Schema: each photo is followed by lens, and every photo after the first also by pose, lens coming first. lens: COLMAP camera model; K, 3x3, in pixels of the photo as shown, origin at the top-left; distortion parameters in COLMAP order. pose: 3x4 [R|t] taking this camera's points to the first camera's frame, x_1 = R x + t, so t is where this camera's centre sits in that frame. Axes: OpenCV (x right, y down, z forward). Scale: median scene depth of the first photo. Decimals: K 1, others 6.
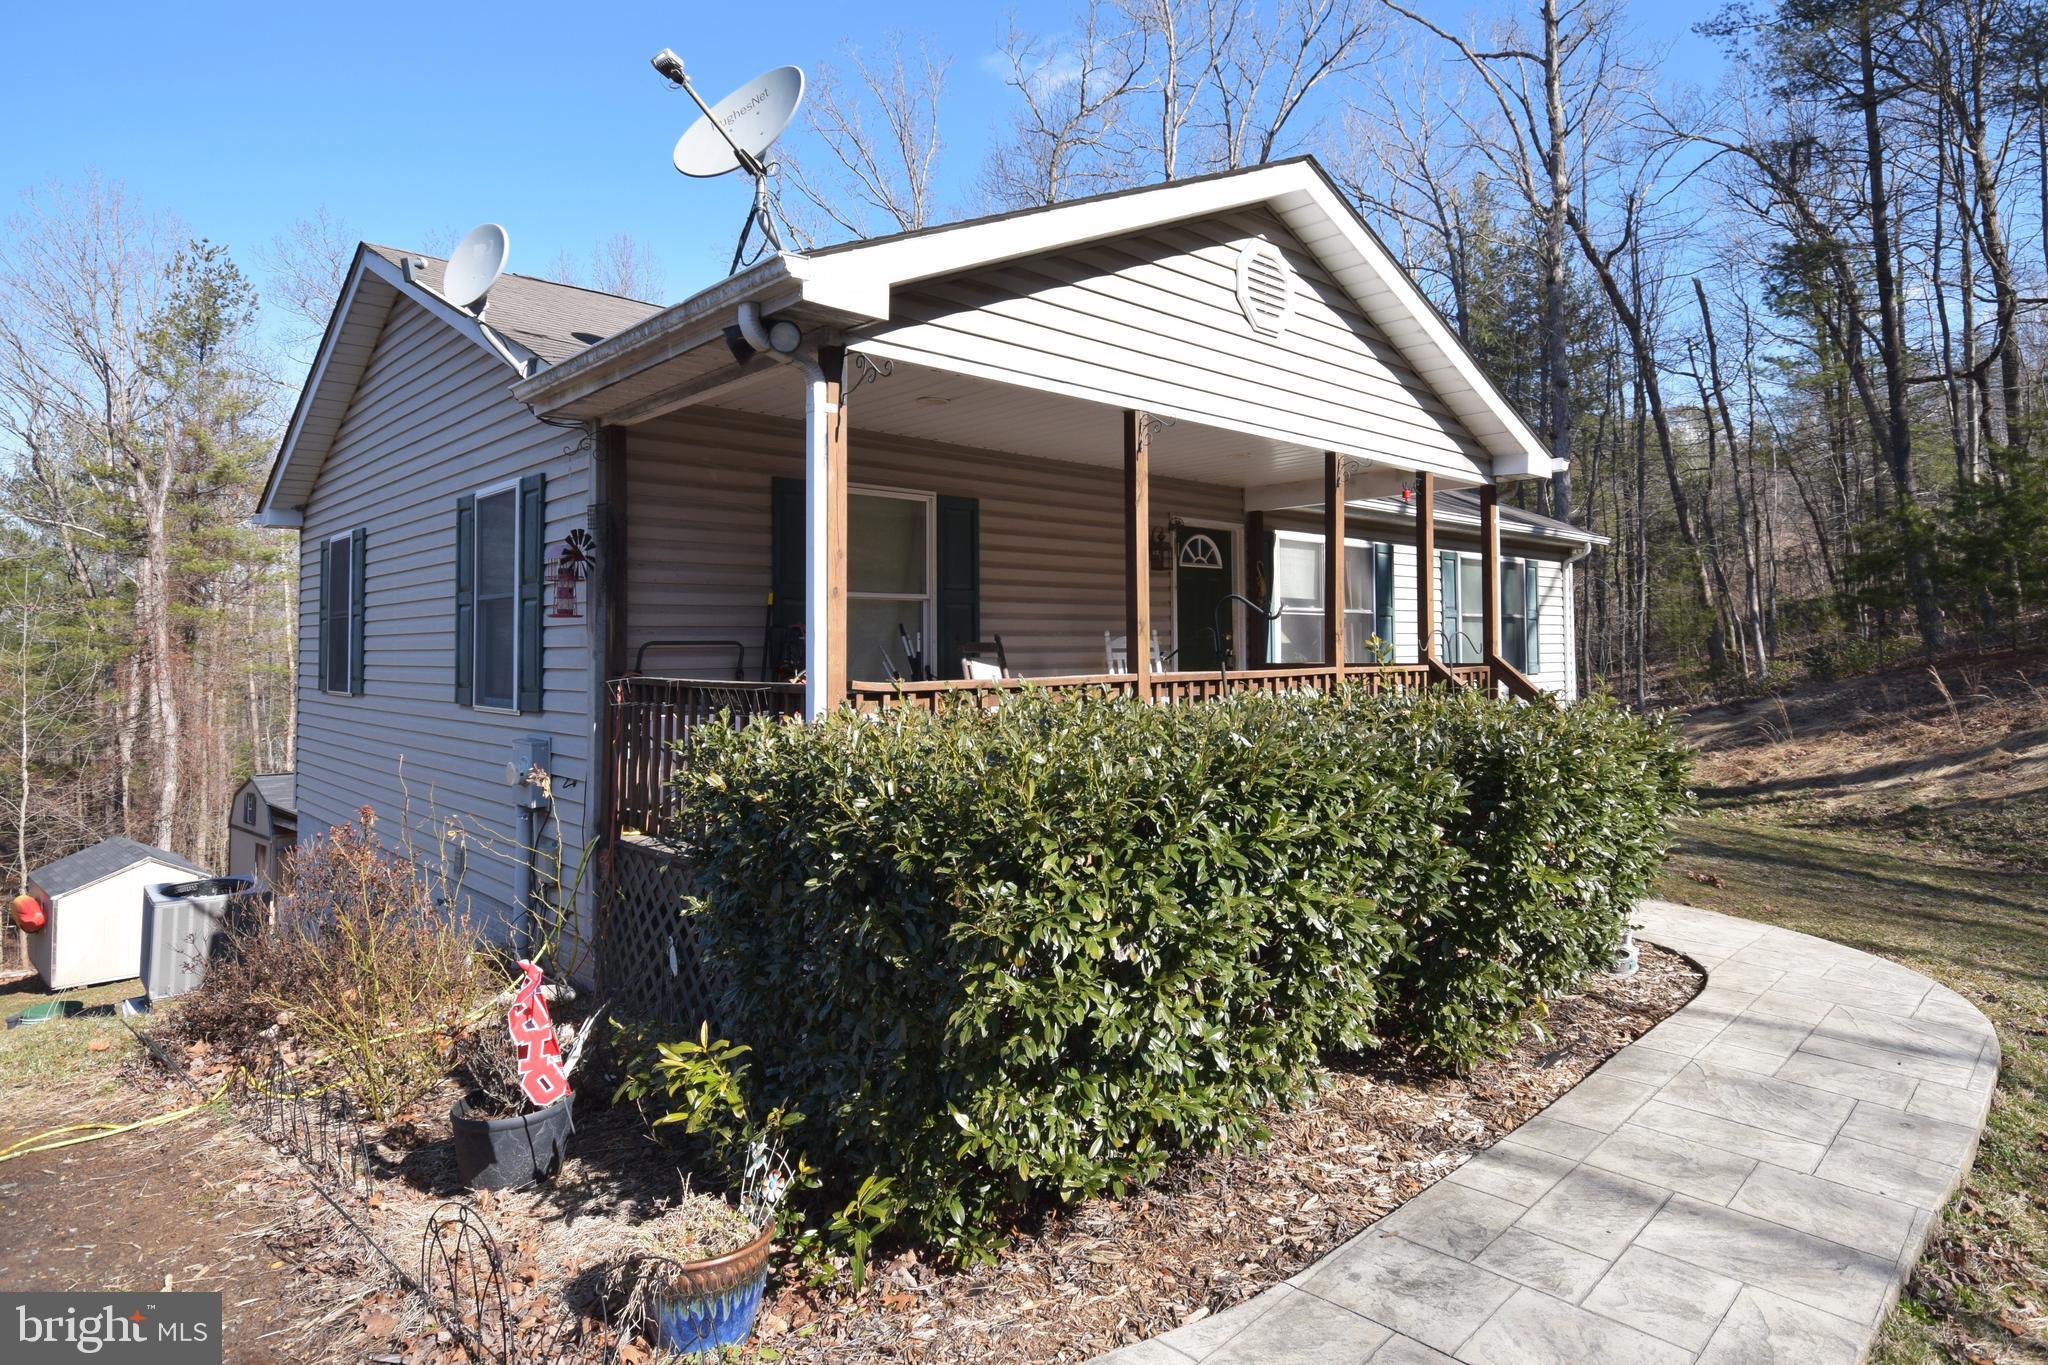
lens RADIAL K [[1100.1, 0, 1029.7], [0, 1100.1, 616.8], [0, 0, 1]] dist [-0.003163, -0.000319]
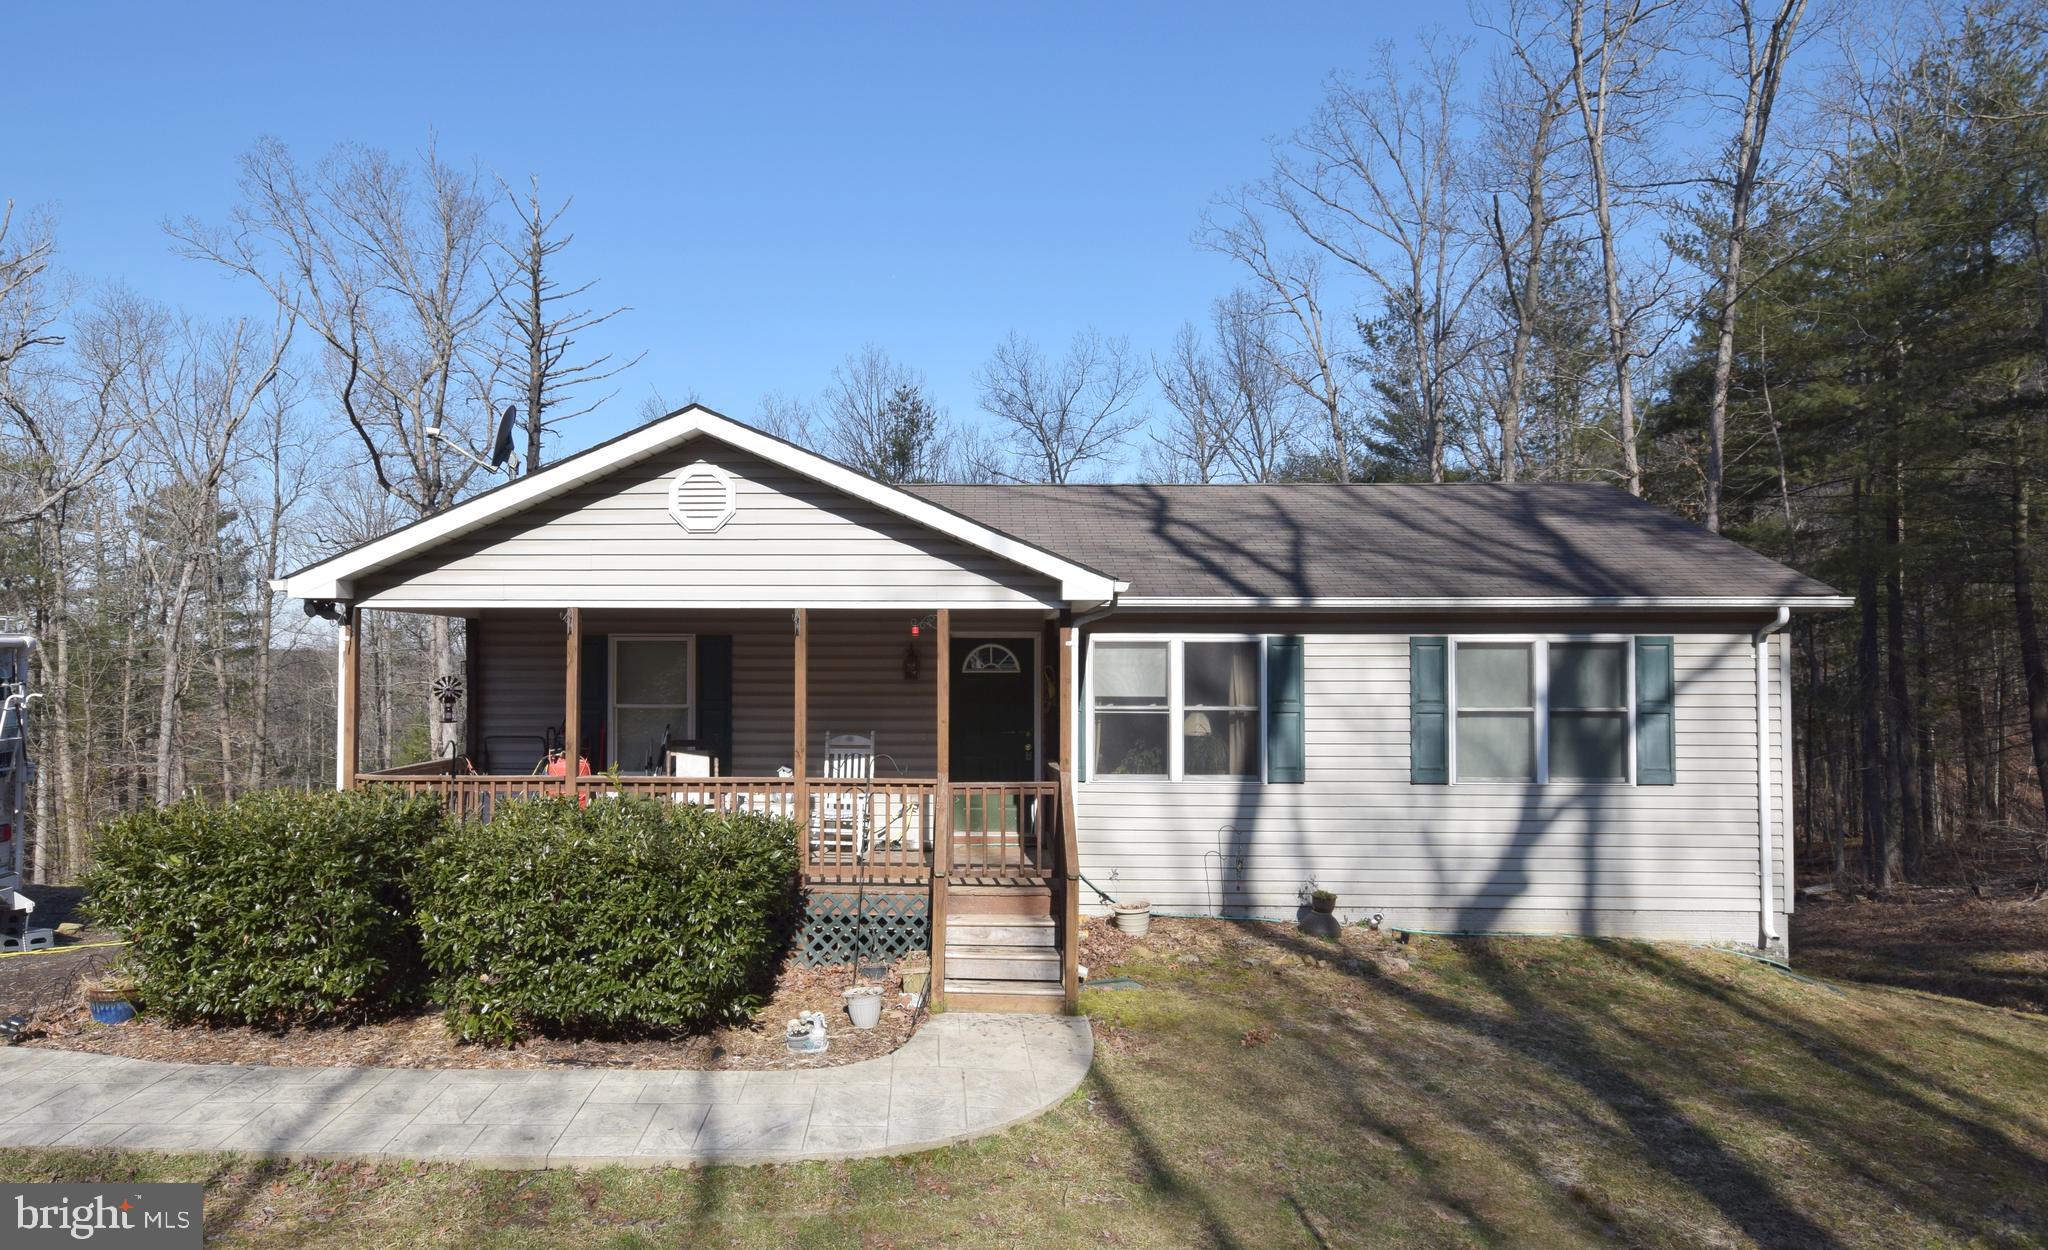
lens RADIAL K [[1178.0, 0, 1020.1], [0, 1178.0, 627.5], [0, 0, 1]] dist [-0.001997, -0.000874]
pose [[0.698191, -0.011638, -0.715817, 1.365136], [0.012390, 0.999915, -0.004172, -0.112011], [0.715805, -0.005956, 0.698275, 0.226602]]
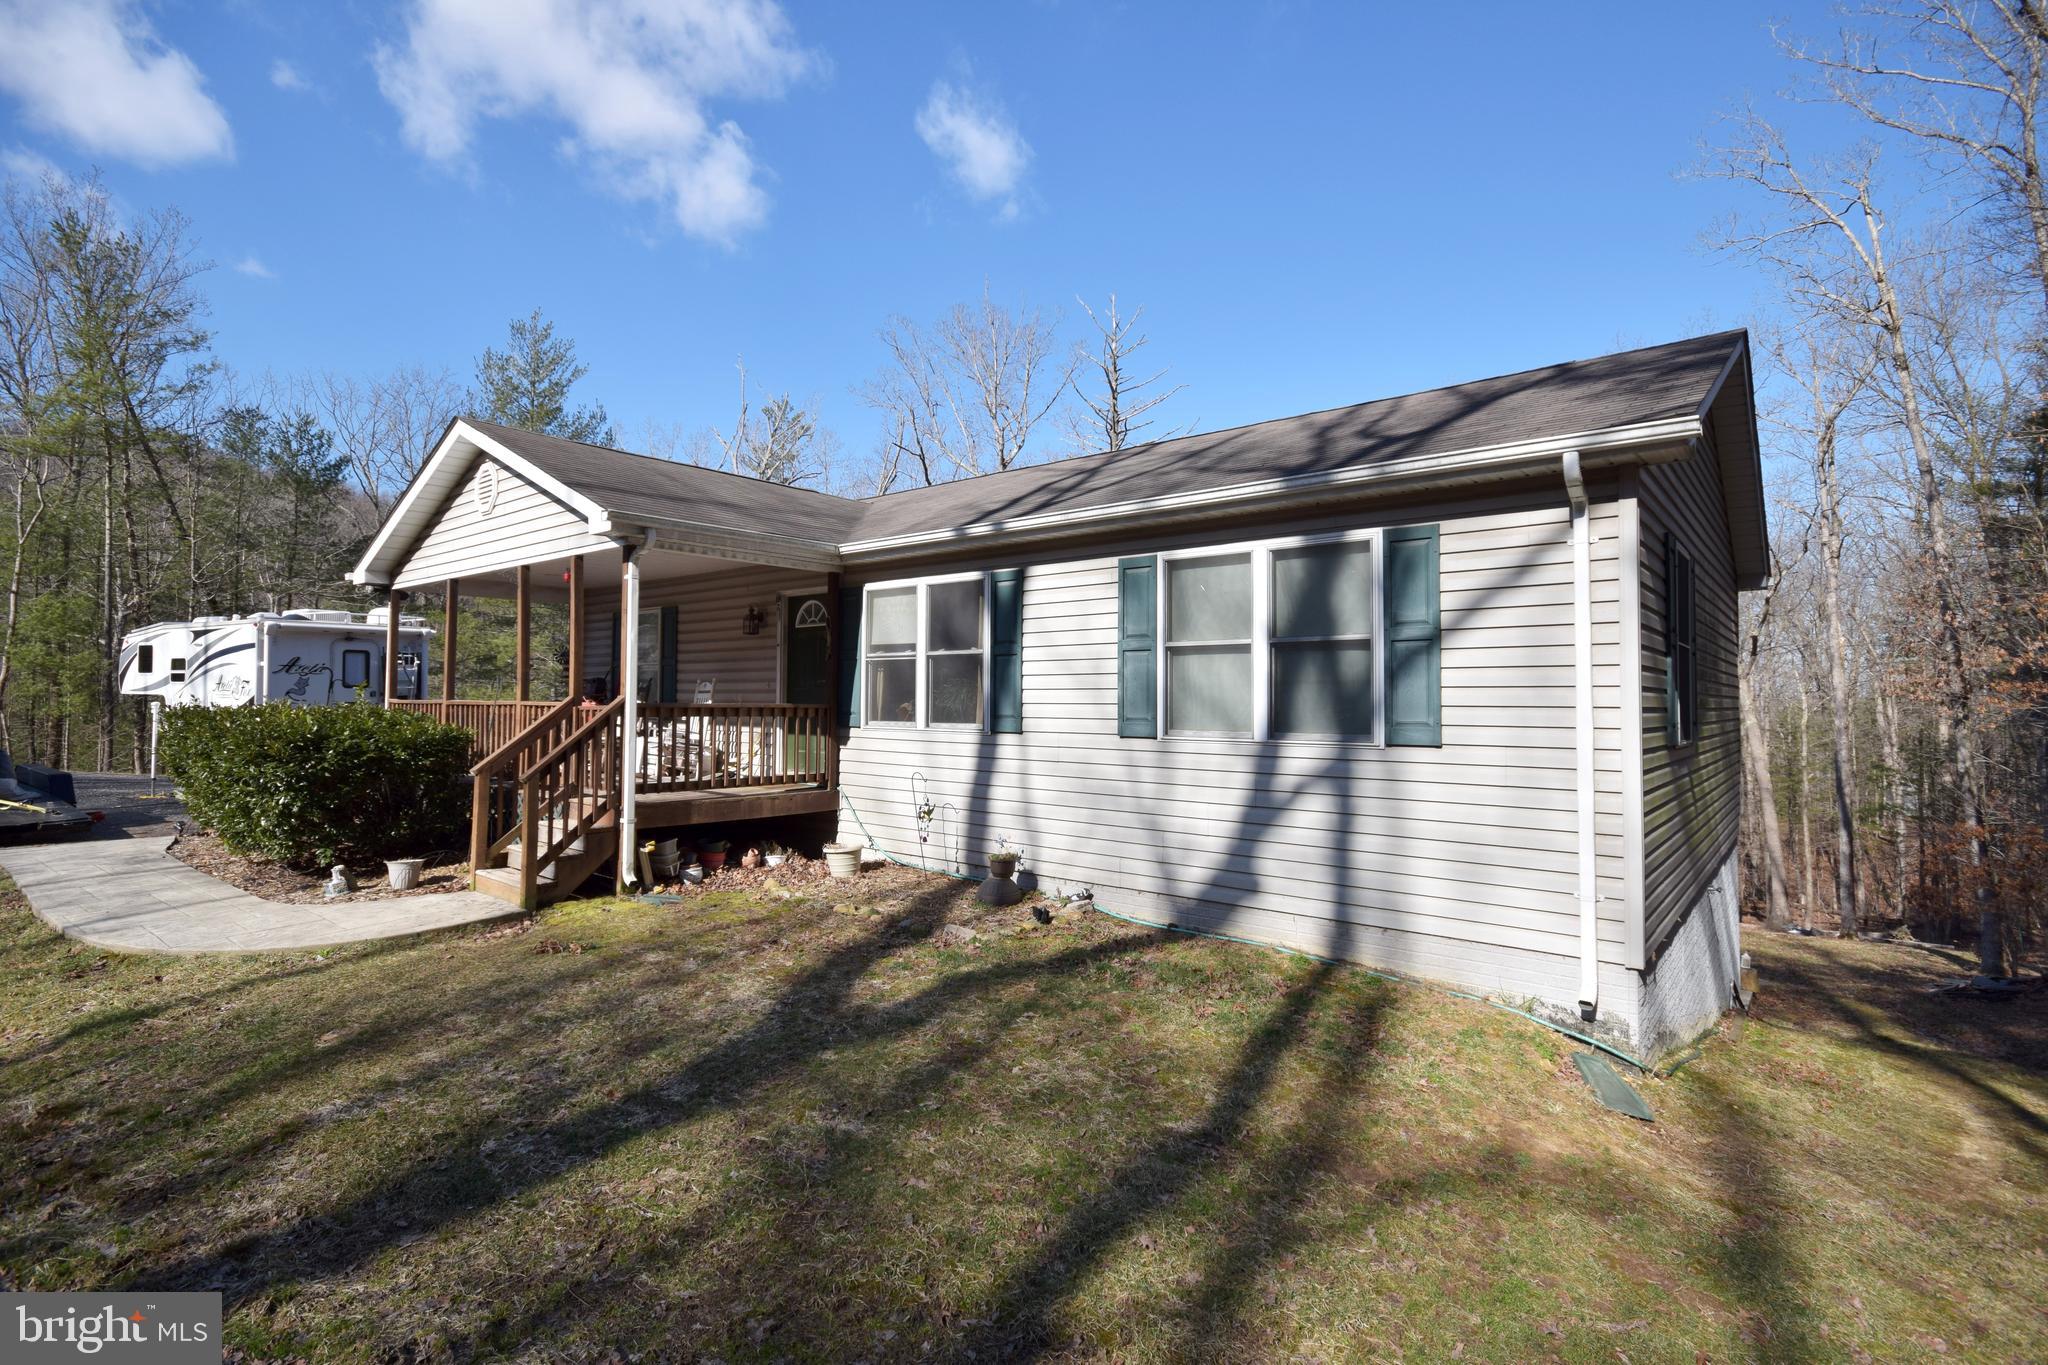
lens RADIAL K [[986.3, 0, 1022.8], [0, 986.3, 680.8], [0, 0, 1]] dist [-0.001101, -0.000077]
pose [[0.112225, -0.007847, -0.993652, 1.662236], [0.022426, 0.999734, -0.005362, 0.034921], [0.993430, -0.021681, 0.112371, 1.445843]]
